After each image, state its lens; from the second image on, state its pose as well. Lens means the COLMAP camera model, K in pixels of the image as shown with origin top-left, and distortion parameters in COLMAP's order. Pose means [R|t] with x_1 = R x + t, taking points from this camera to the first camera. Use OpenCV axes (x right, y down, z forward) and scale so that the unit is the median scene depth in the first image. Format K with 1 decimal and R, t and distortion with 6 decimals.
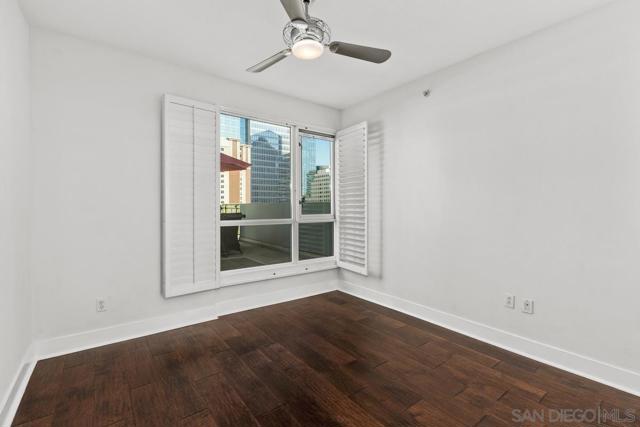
lens RADIAL K [[289.7, 0, 321.5], [0, 289.7, 208.7], [0, 0, 1]] dist [-0.002840, -0.000262]
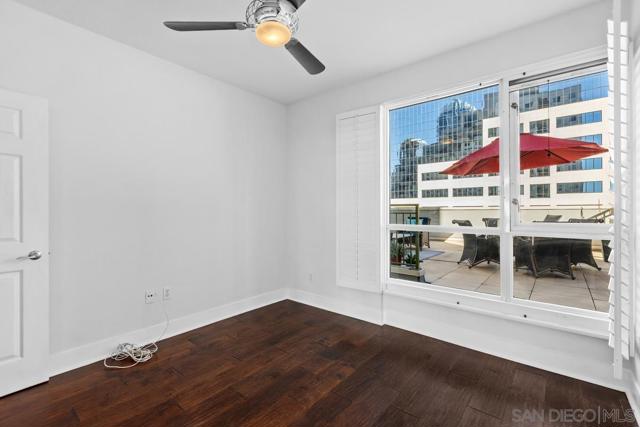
lens RADIAL K [[289.7, 0, 320.4], [0, 289.7, 212.3], [0, 0, 1]] dist [-0.002840, -0.000262]
pose [[0.211132, 0.006008, -0.977439, 0.678597], [-0.009514, 0.999946, 0.004092, 0.003029], [0.977411, 0.008436, 0.211178, 0.754823]]
